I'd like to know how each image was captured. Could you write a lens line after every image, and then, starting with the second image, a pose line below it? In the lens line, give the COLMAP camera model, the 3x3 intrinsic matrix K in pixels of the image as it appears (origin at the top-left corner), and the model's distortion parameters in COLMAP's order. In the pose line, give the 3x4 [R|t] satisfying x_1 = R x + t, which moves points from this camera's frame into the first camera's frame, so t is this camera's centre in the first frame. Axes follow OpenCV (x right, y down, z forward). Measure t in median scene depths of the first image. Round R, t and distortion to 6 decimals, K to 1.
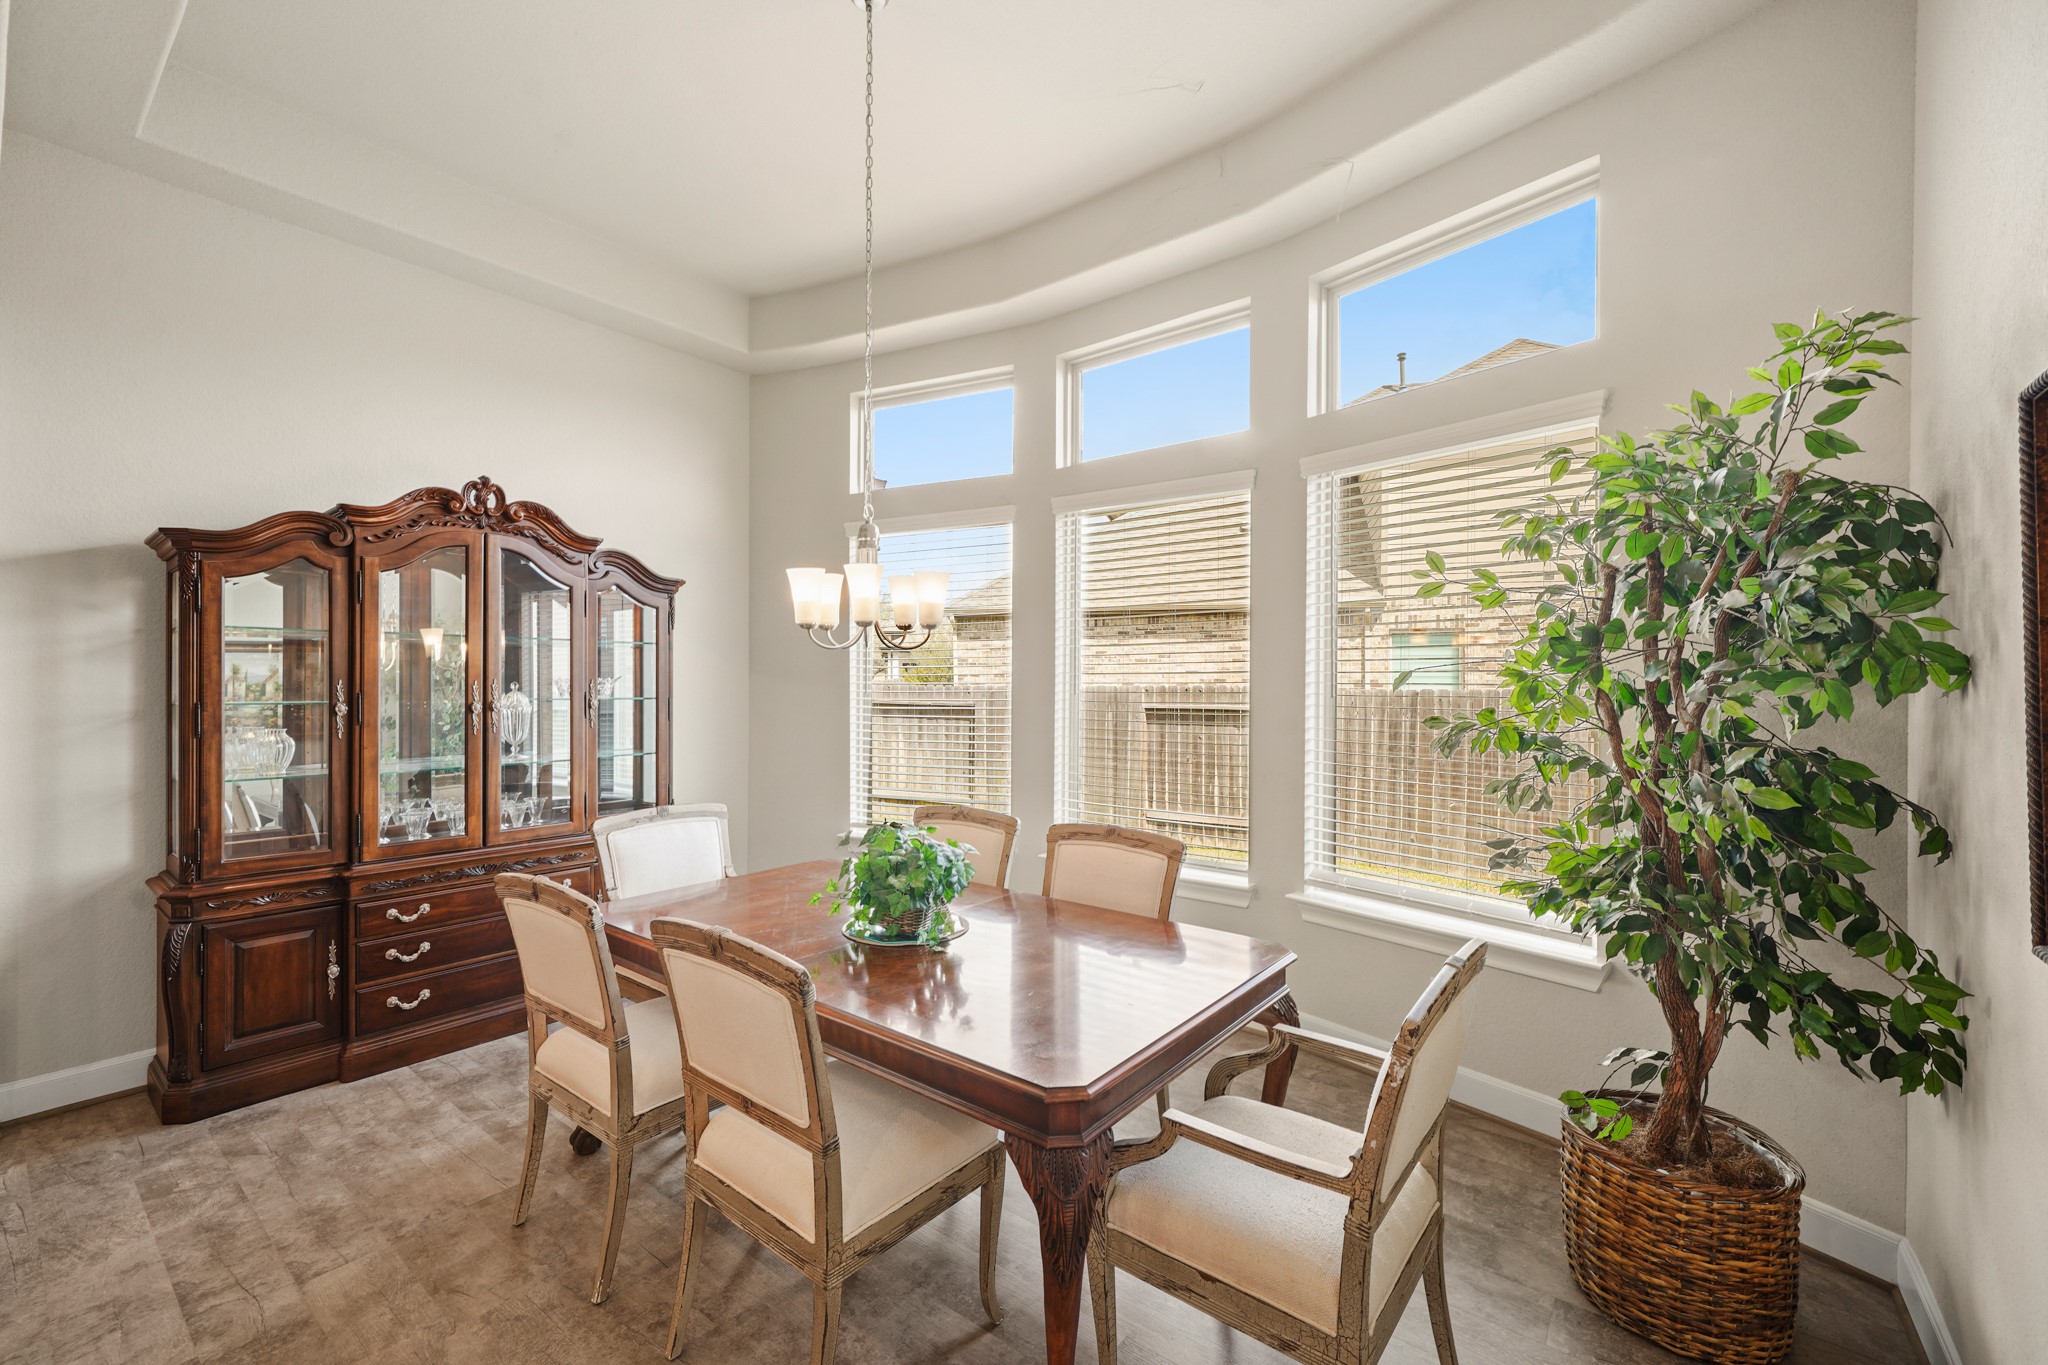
lens RADIAL K [[850.2, 0, 1026.4], [0, 850.2, 685.2], [0, 0, 1]] dist [-0.001183, 0.000724]
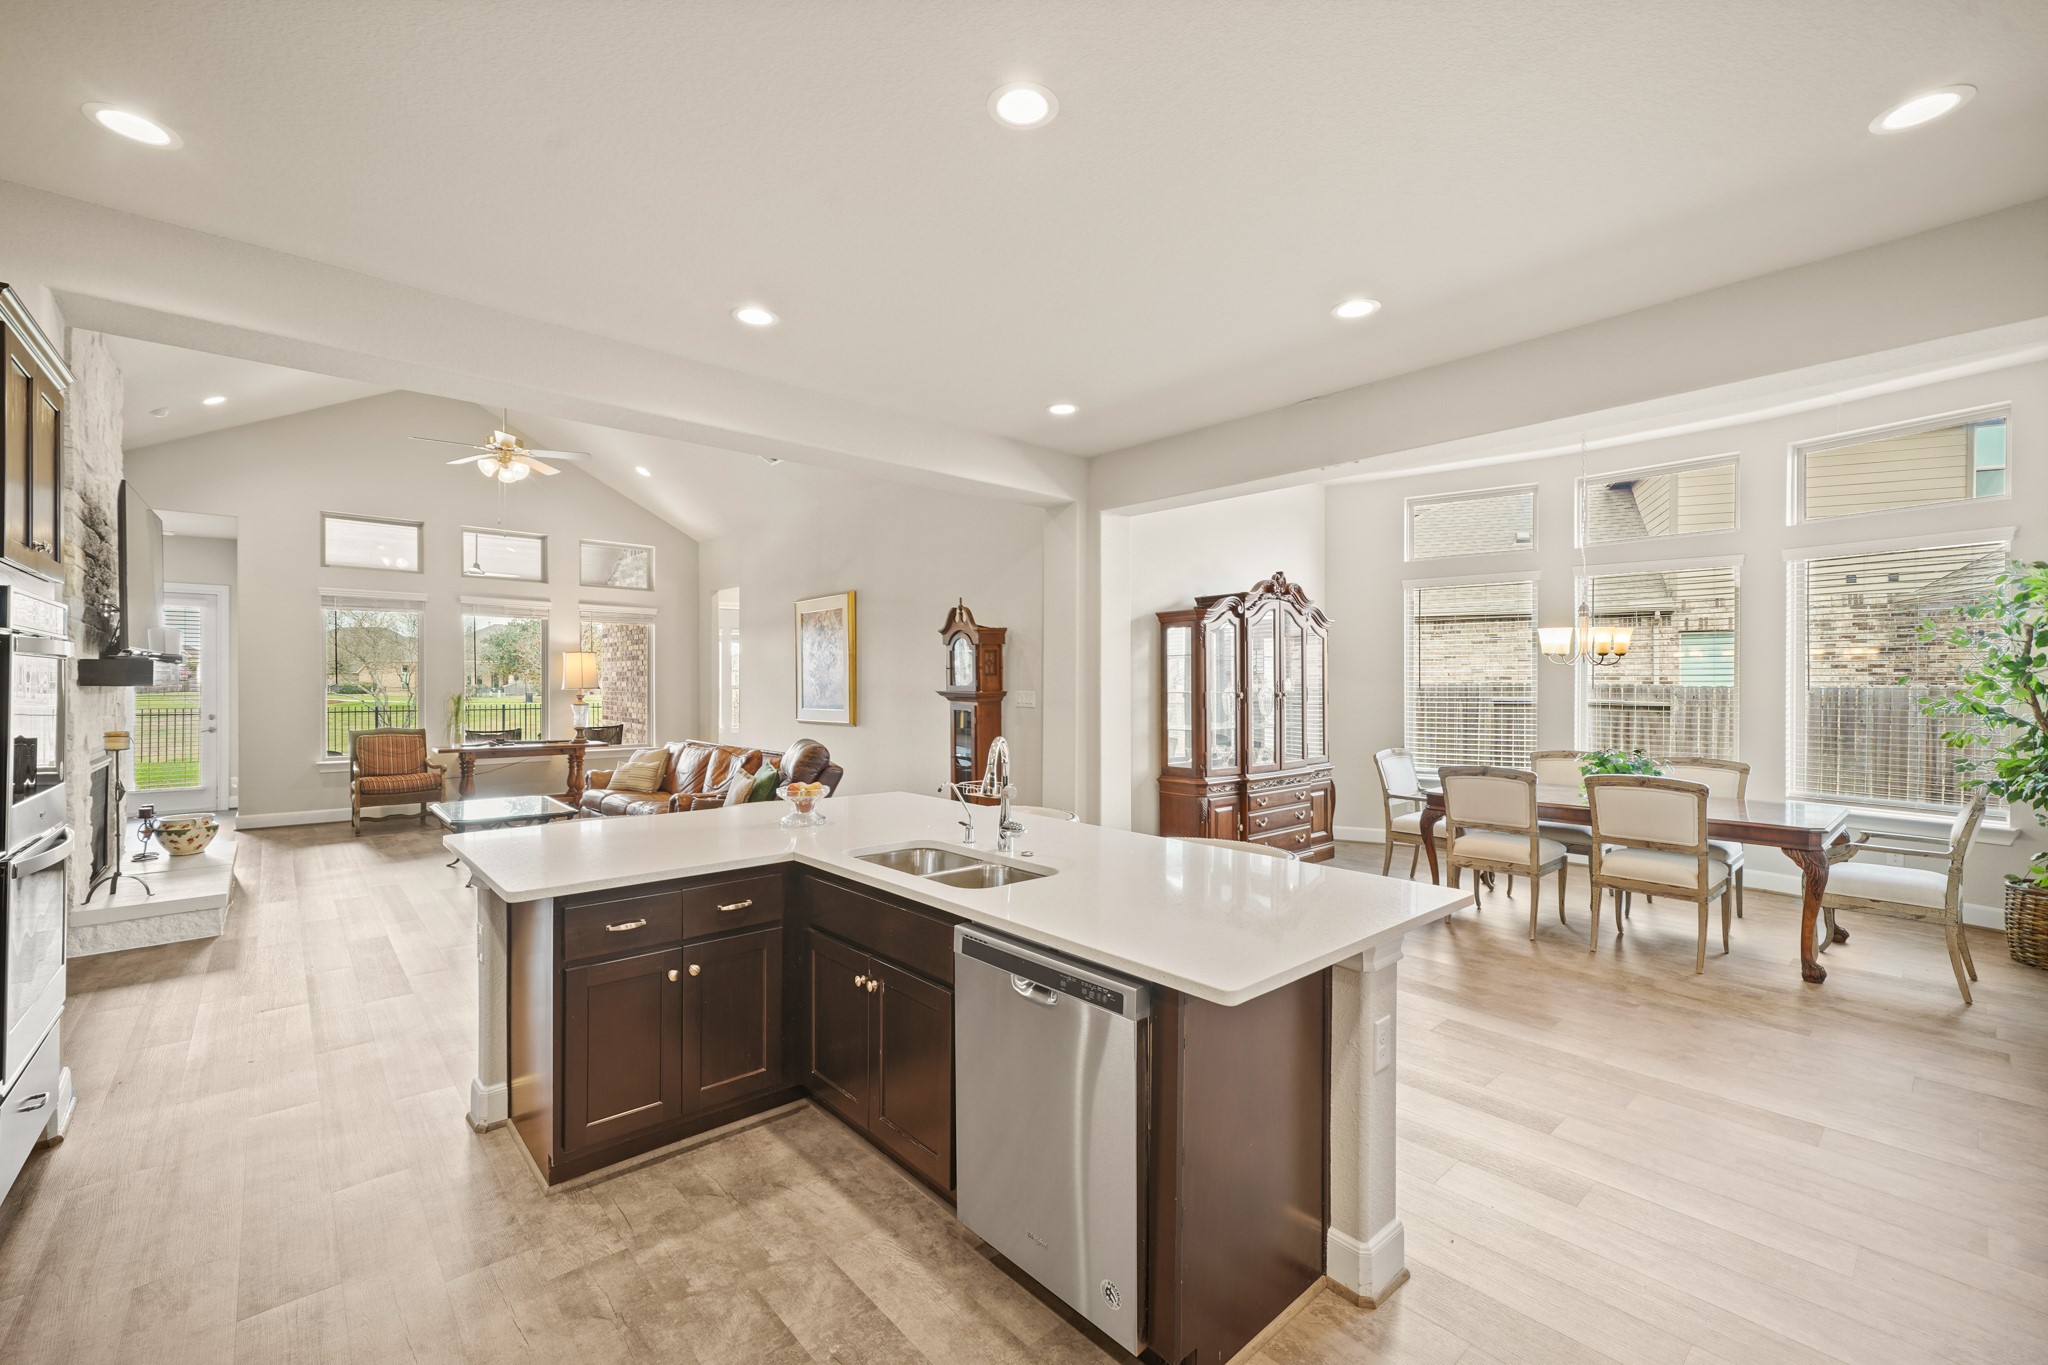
lens RADIAL K [[850.2, 0, 1022.7], [0, 850.2, 687.2], [0, 0, 1]] dist [-0.001183, 0.000724]
pose [[0.985174, -0.000658, -0.171555, -0.961975], [0.001611, 0.999984, 0.005413, -0.002911], [0.171549, -0.005609, 0.985160, -1.022805]]
